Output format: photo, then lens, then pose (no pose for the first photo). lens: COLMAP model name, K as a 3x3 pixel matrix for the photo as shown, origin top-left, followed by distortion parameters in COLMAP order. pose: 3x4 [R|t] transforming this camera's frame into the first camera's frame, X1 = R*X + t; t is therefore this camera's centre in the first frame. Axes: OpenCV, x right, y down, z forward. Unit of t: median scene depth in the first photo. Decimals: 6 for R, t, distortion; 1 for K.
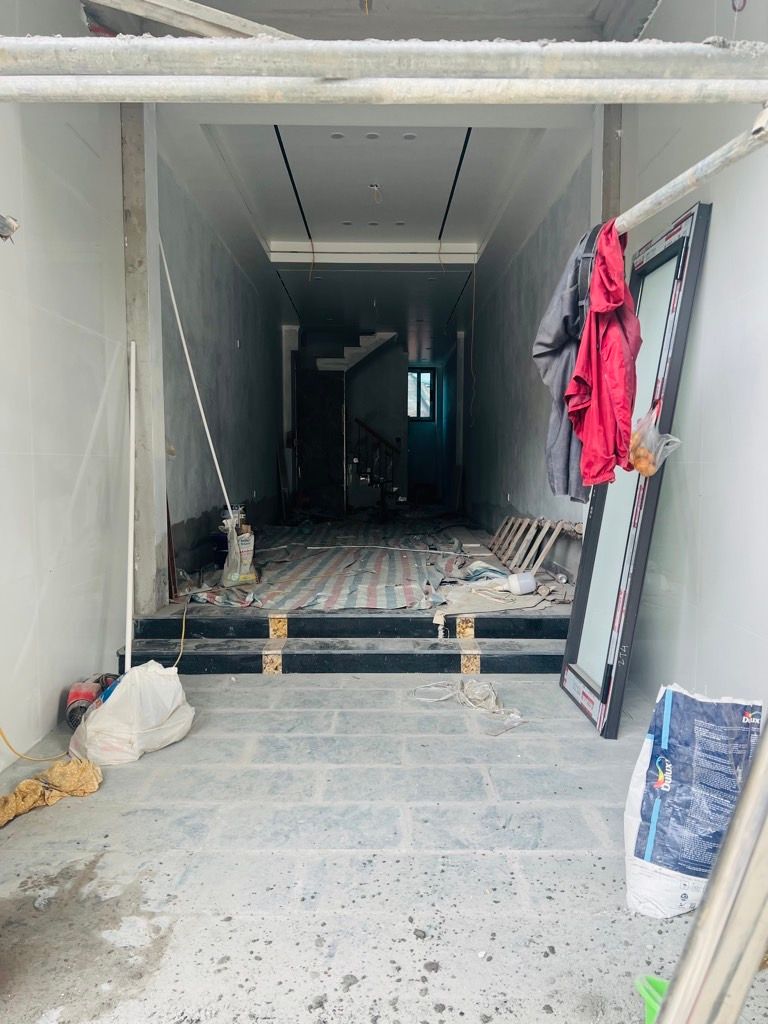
lens RADIAL K [[762.2, 0, 387.8], [0, 762.2, 515.6], [0, 0, 1]] dist [0.009128, 0.000663]
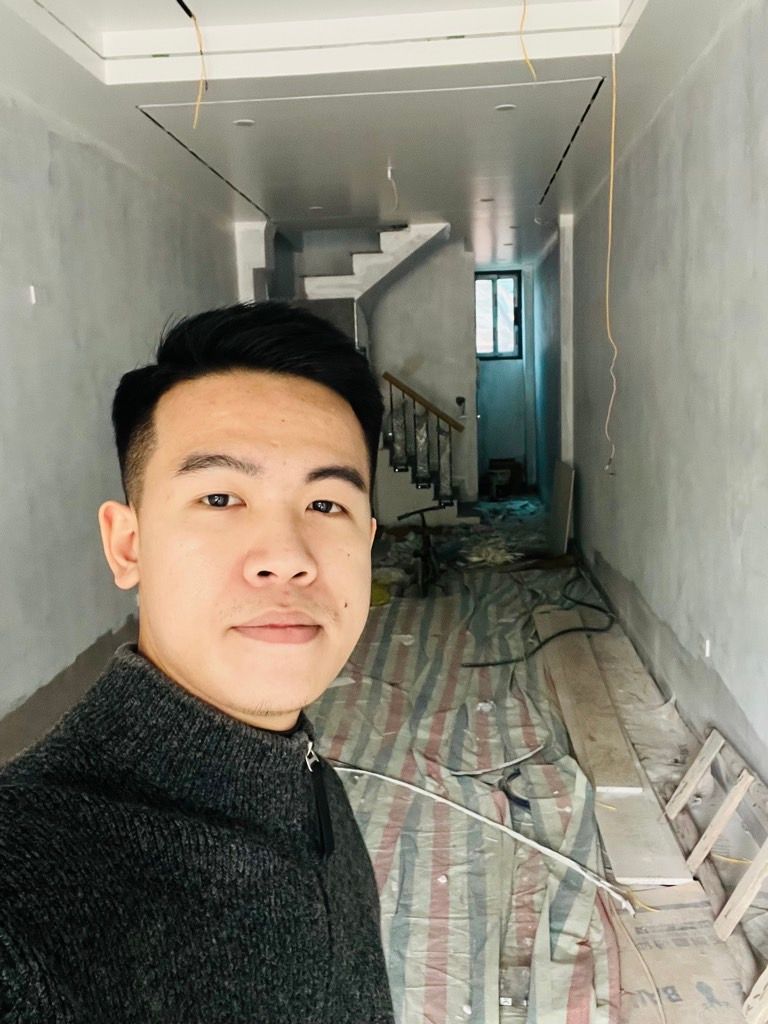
lens RADIAL K [[904.8, 0, 378.9], [0, 904.8, 508.6], [0, 0, 1]] dist [0.017944, 0.018042]
pose [[0.994566, -0.025642, -0.100900, 0.022636], [0.034564, 0.995547, 0.087700, -0.092694], [0.098202, -0.090711, 0.991024, 0.326496]]
